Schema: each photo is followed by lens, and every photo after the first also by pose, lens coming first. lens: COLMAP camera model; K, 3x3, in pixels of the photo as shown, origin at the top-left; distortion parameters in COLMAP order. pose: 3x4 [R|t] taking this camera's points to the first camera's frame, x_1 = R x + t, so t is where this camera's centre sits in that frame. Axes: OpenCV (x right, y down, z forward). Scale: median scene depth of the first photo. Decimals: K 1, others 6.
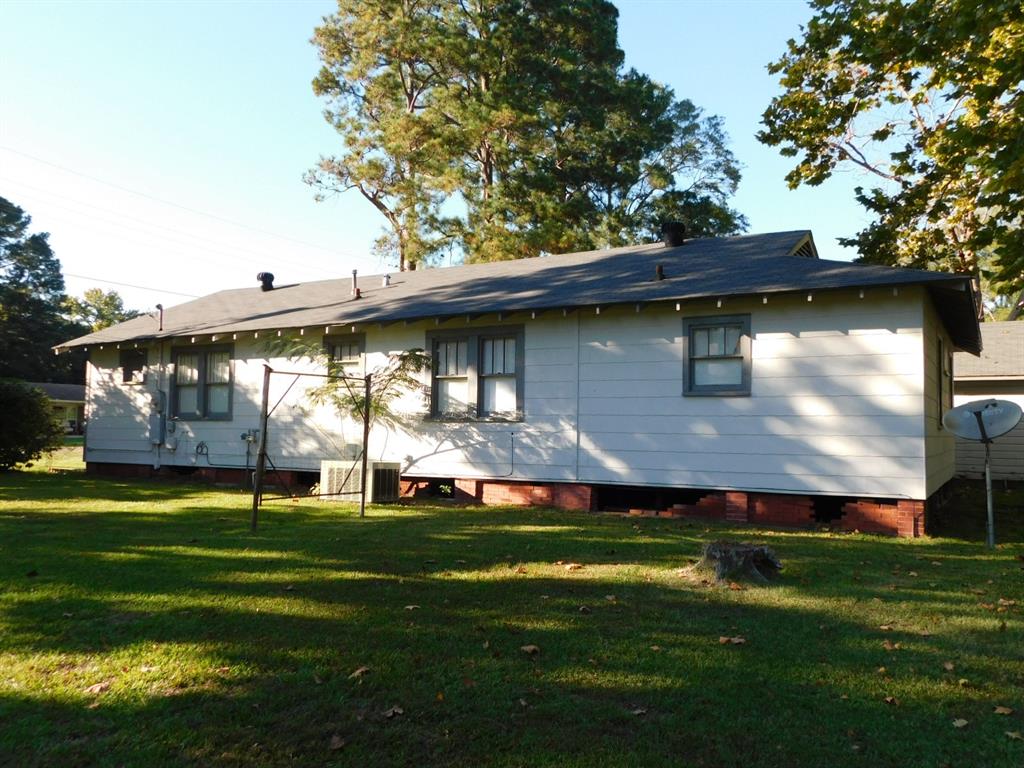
lens RADIAL K [[825.7, 0, 512.9], [0, 825.7, 379.3], [0, 0, 1]] dist [-0.004076, 0.002972]
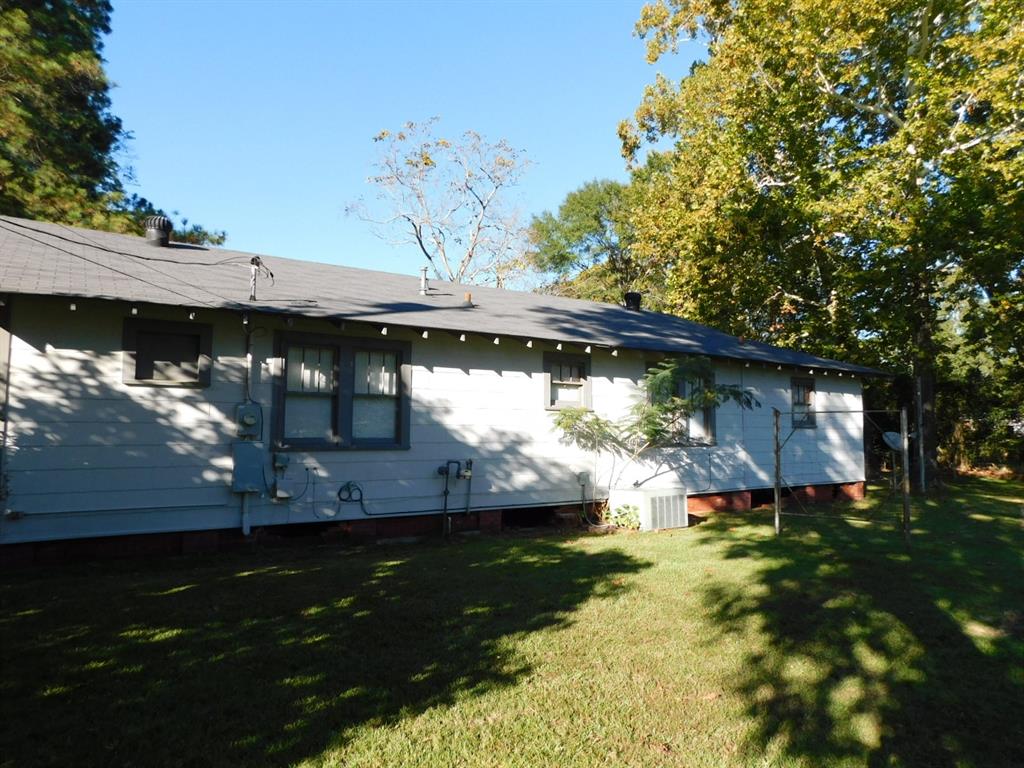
lens RADIAL K [[668.3, 0, 511.8], [0, 668.3, 383.3], [0, 0, 1]] dist [-0.063199, 0.032715]
pose [[0.442088, 0.056762, 0.895174, -0.866195], [-0.054626, 0.997847, -0.036295, 0.008825], [-0.895307, -0.032854, 0.444237, 0.700467]]
